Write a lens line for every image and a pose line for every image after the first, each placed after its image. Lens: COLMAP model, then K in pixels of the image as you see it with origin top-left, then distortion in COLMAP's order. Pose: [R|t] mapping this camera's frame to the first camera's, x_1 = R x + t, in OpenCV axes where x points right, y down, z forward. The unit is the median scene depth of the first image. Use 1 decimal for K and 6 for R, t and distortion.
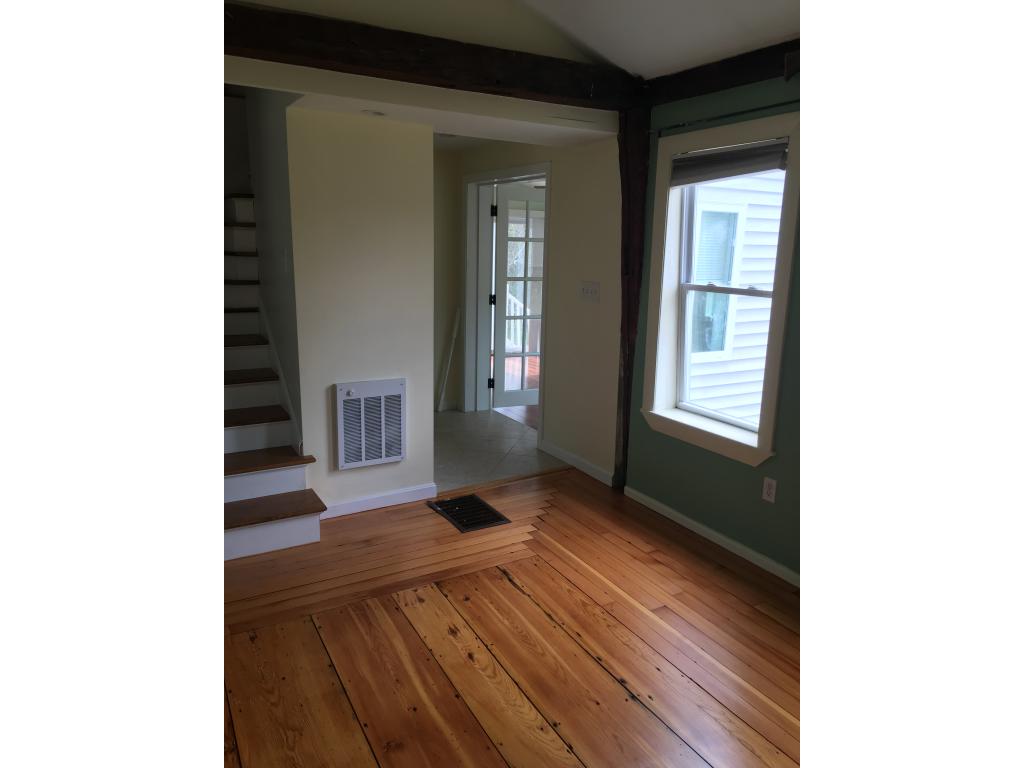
lens RADIAL K [[660.1, 0, 516.1], [0, 660.1, 385.9], [0, 0, 1]] dist [0.040092, -0.040725]
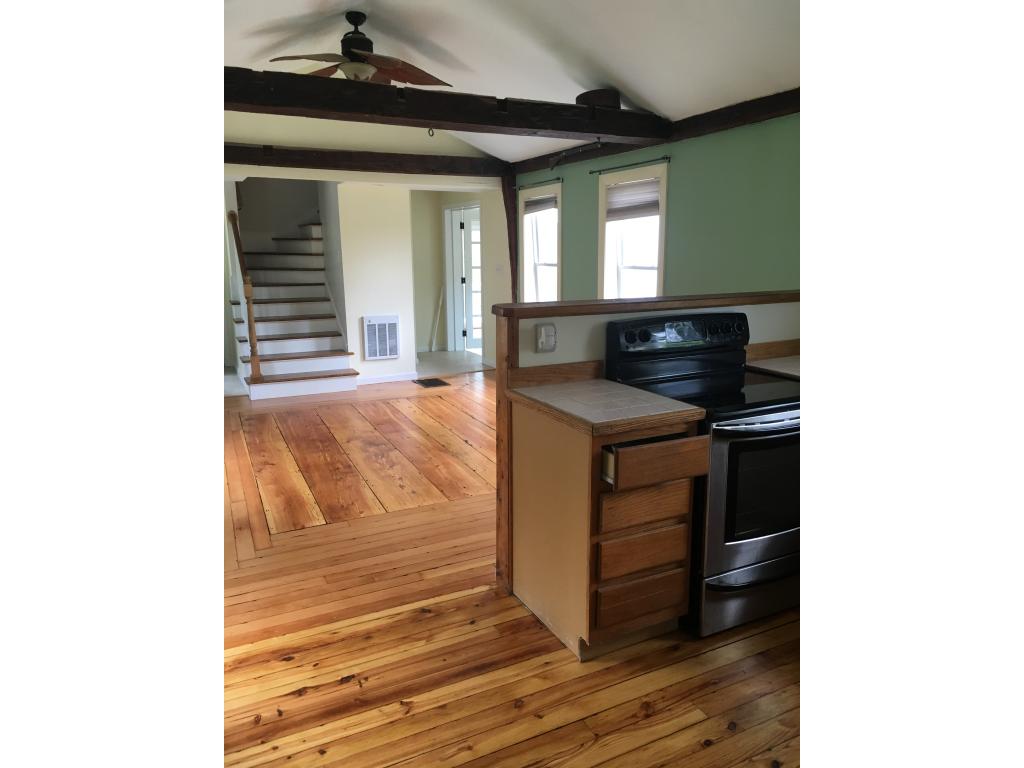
lens RADIAL K [[660.1, 0, 517.1], [0, 660.1, 392.3], [0, 0, 1]] dist [0.040092, -0.040725]
pose [[0.997447, -0.011827, -0.070427, 0.339813], [0.012088, 0.999922, 0.003283, 0.229417], [0.070383, -0.004126, 0.997512, -0.996442]]
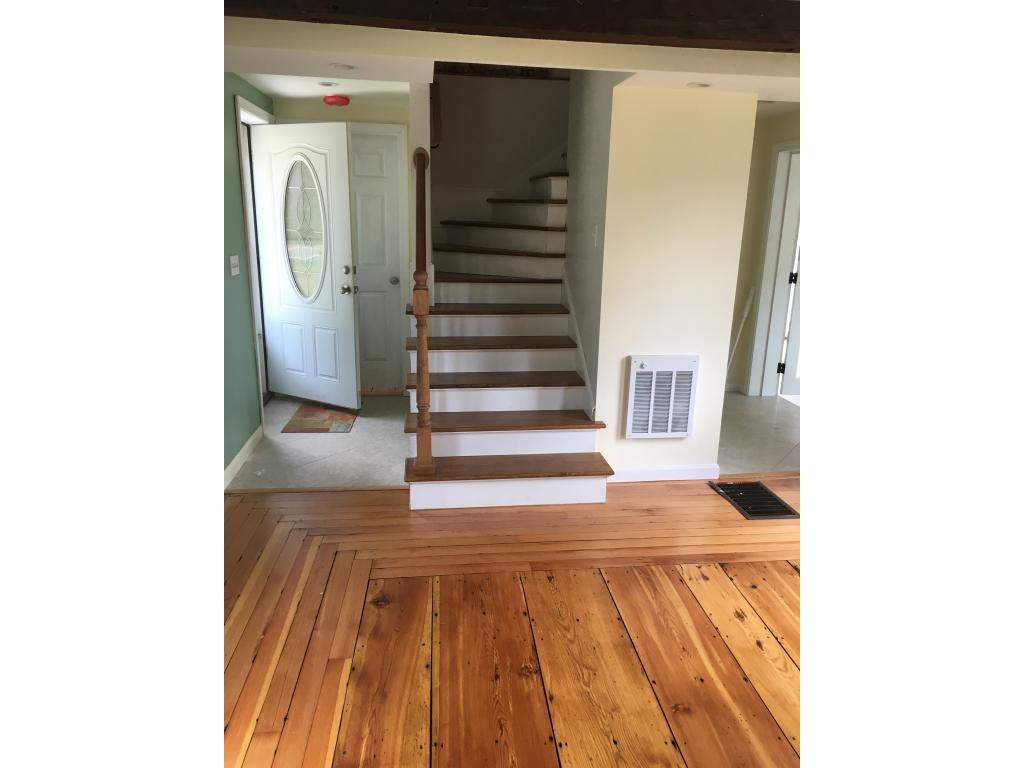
lens RADIAL K [[660.1, 0, 509.7], [0, 660.1, 387.1], [0, 0, 1]] dist [0.040092, -0.040725]
pose [[0.917732, 0.098060, -0.384905, -0.044304], [-0.082939, 0.994995, 0.055735, 0.003917], [0.388444, -0.019226, 0.921272, -0.026933]]
